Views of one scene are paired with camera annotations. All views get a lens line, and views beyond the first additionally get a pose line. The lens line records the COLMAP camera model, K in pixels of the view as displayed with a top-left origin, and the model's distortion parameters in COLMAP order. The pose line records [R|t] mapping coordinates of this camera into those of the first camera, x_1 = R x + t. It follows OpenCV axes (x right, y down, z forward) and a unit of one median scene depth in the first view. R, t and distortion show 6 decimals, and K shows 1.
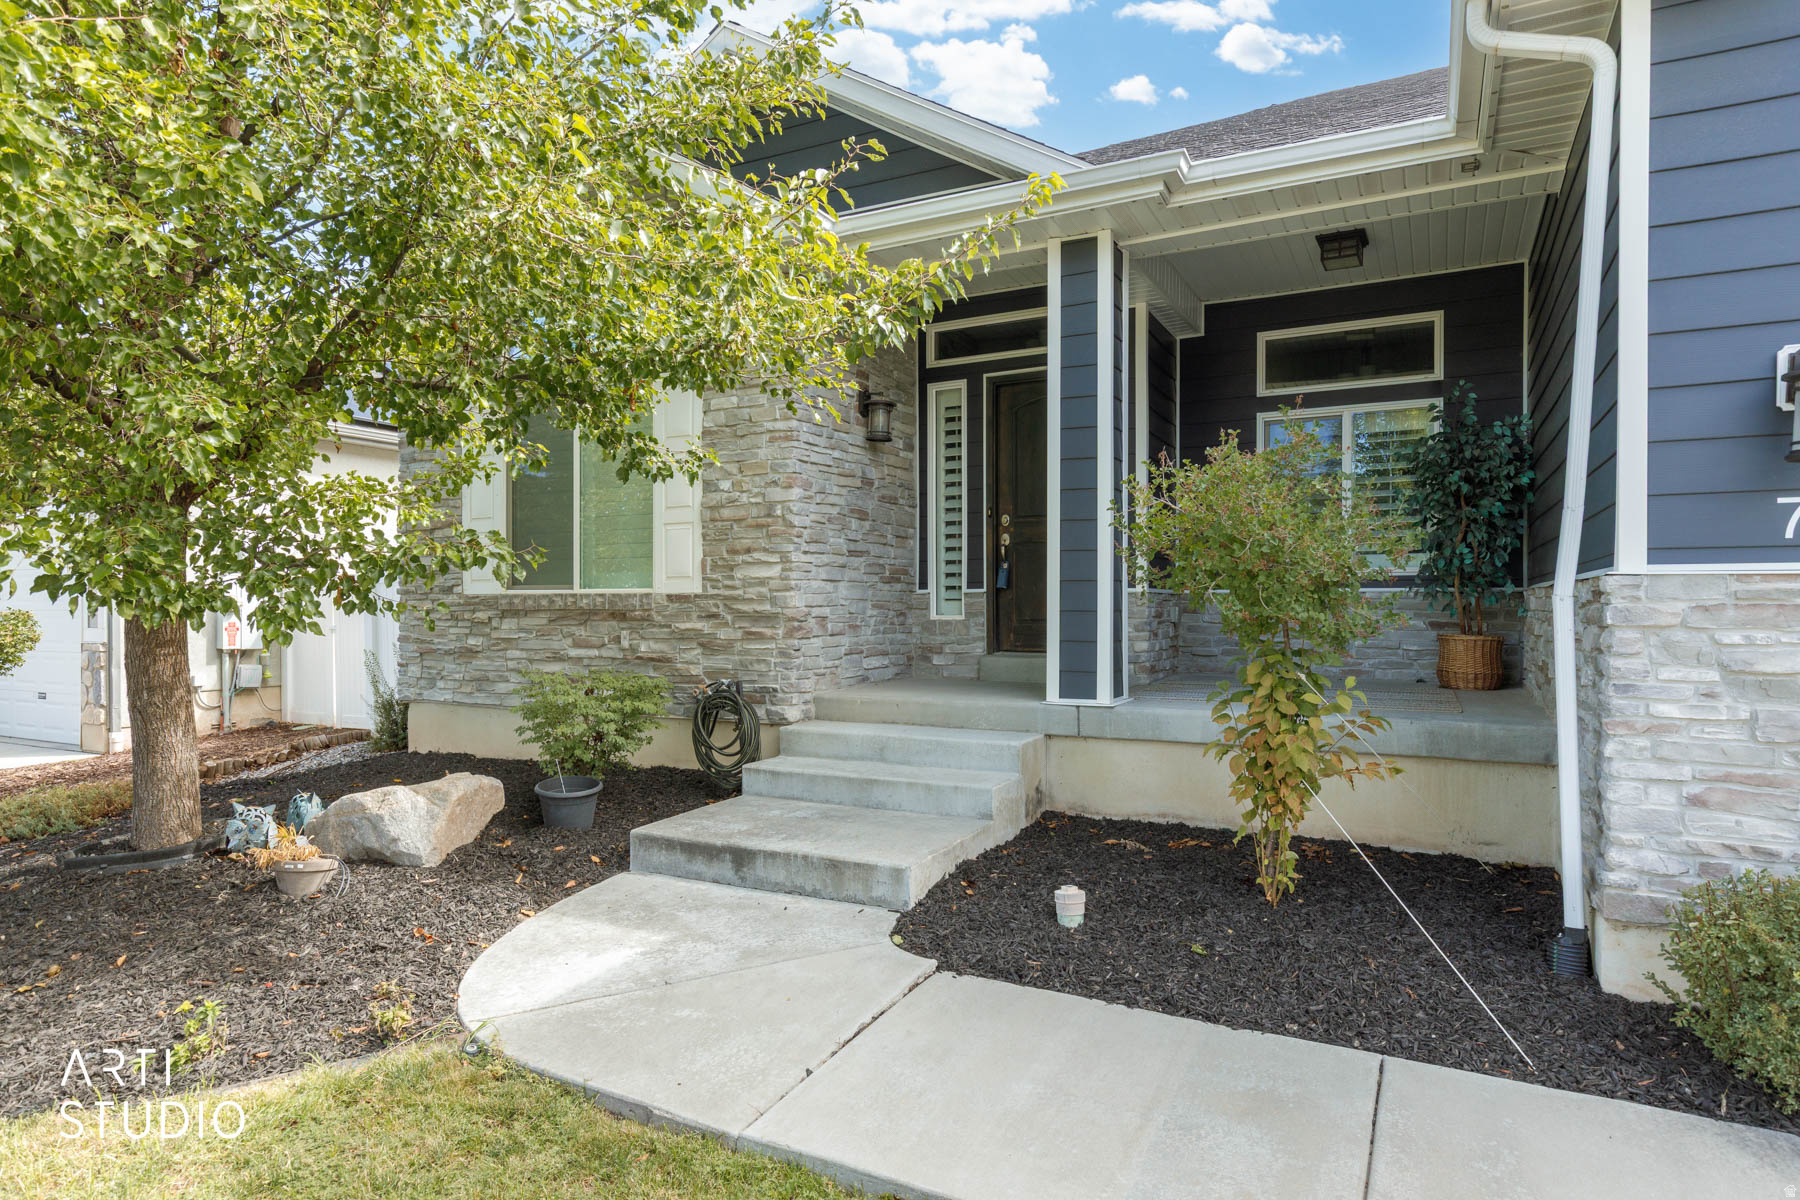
lens RADIAL K [[1013.6, 0, 900.0], [0, 1013.6, 600.0], [0, 0, 1]] dist [0.001412, 0.000103]
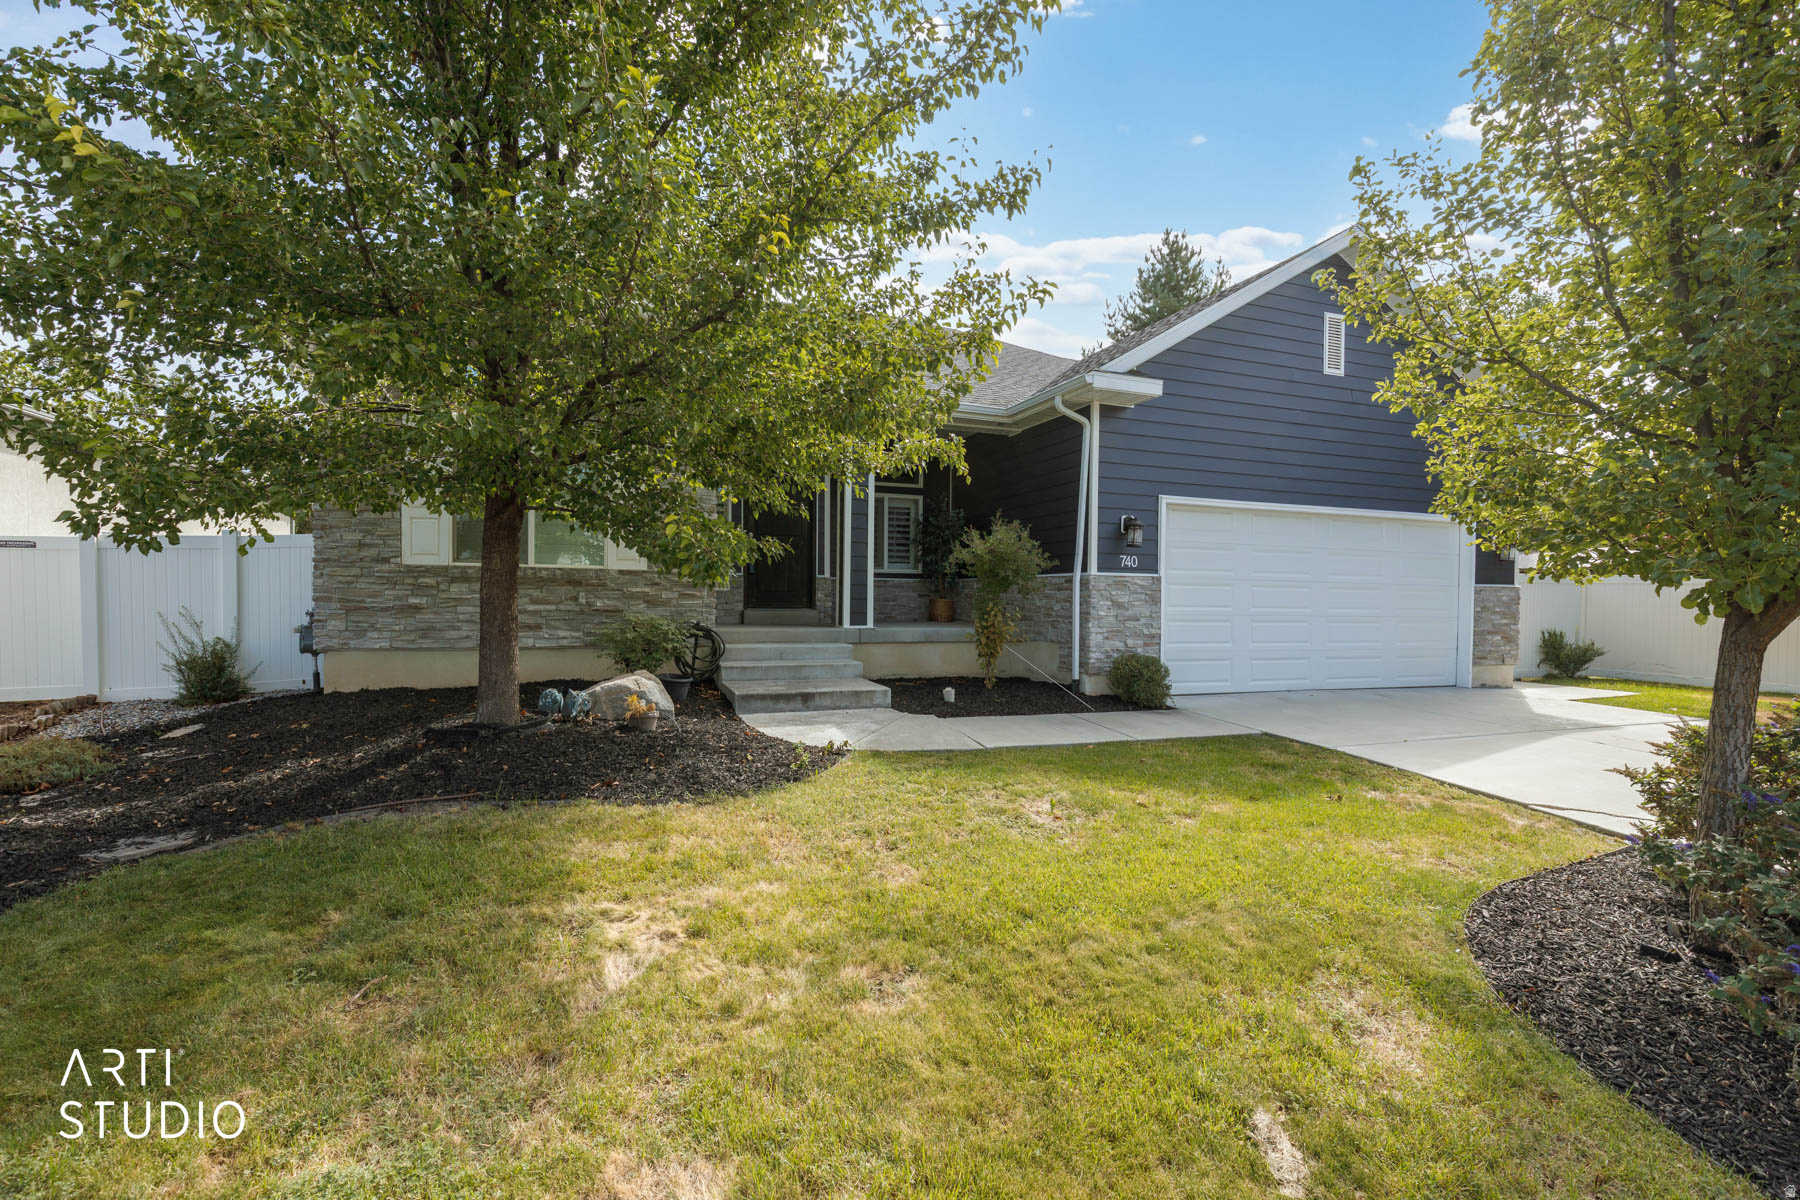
lens RADIAL K [[809.3, 0, 900.3], [0, 809.3, 612.7], [0, 0, 1]] dist [0.007506, -0.000117]
pose [[0.665876, -0.000436, 0.746062, -0.844645], [-0.015646, 0.999772, 0.014548, 0.034373], [-0.745898, -0.021360, 0.665717, -0.168032]]
